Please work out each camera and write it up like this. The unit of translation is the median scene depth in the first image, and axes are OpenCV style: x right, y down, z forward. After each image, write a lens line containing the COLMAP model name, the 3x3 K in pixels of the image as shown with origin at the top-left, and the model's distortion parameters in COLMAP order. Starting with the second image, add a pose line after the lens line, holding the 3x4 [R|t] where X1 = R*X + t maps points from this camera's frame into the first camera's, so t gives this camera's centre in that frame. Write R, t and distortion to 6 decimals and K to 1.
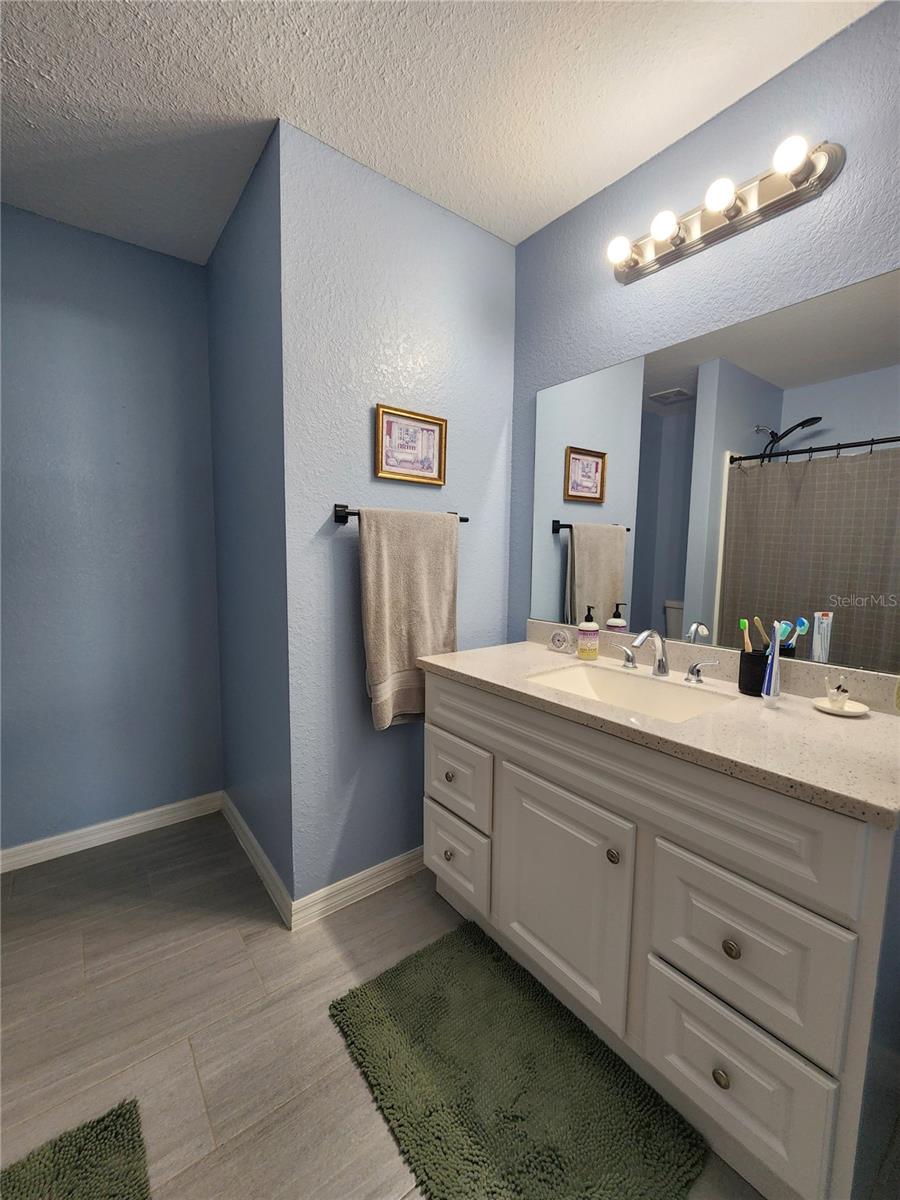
lens RADIAL K [[487.5, 0, 446.7], [0, 487.5, 601.7], [0, 0, 1]] dist [0.007540, -0.002841]
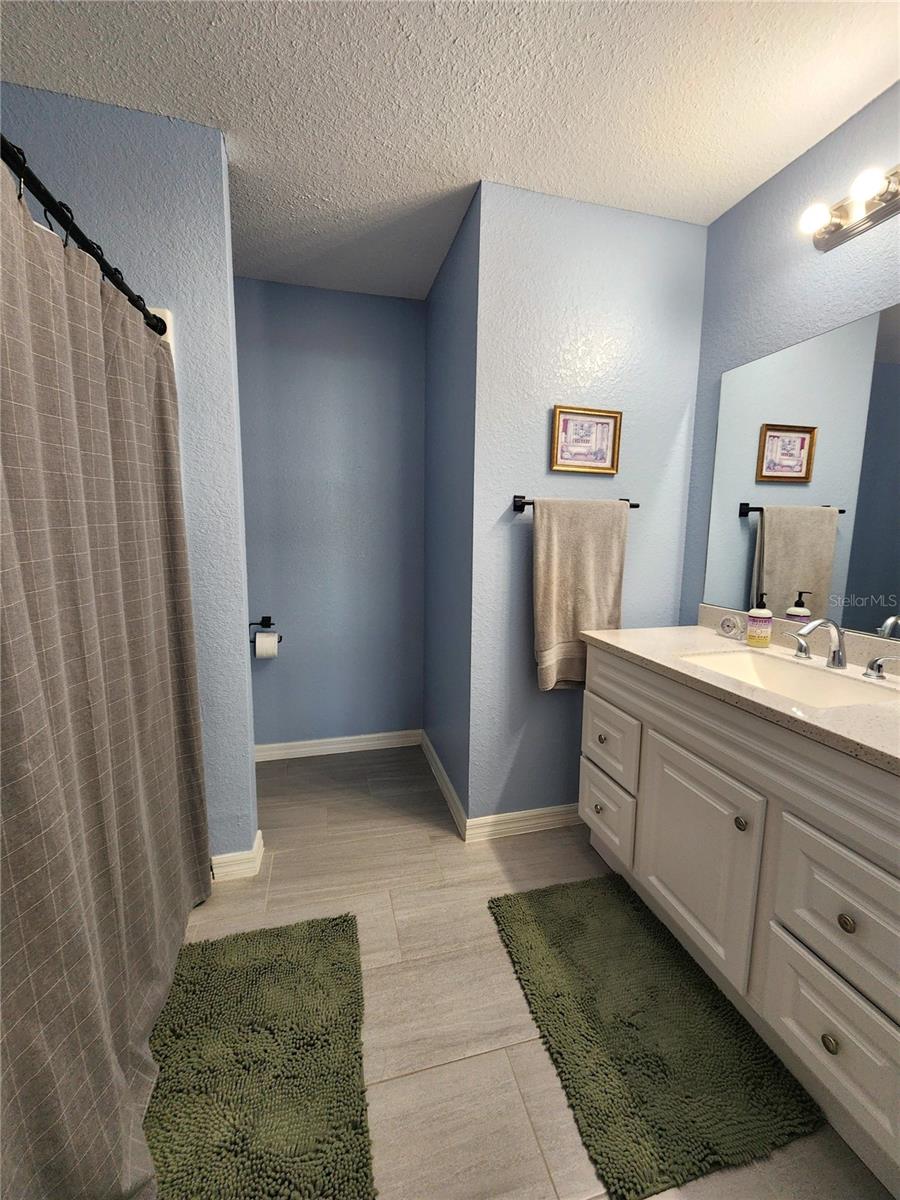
lens RADIAL K [[487.5, 0, 453.6], [0, 487.5, 600.0], [0, 0, 1]] dist [0.007540, -0.002841]
pose [[0.923435, 0.054842, -0.379817, 0.098500], [-0.042204, 0.998246, 0.041529, 0.010134], [0.381428, -0.022319, 0.924129, -0.152663]]
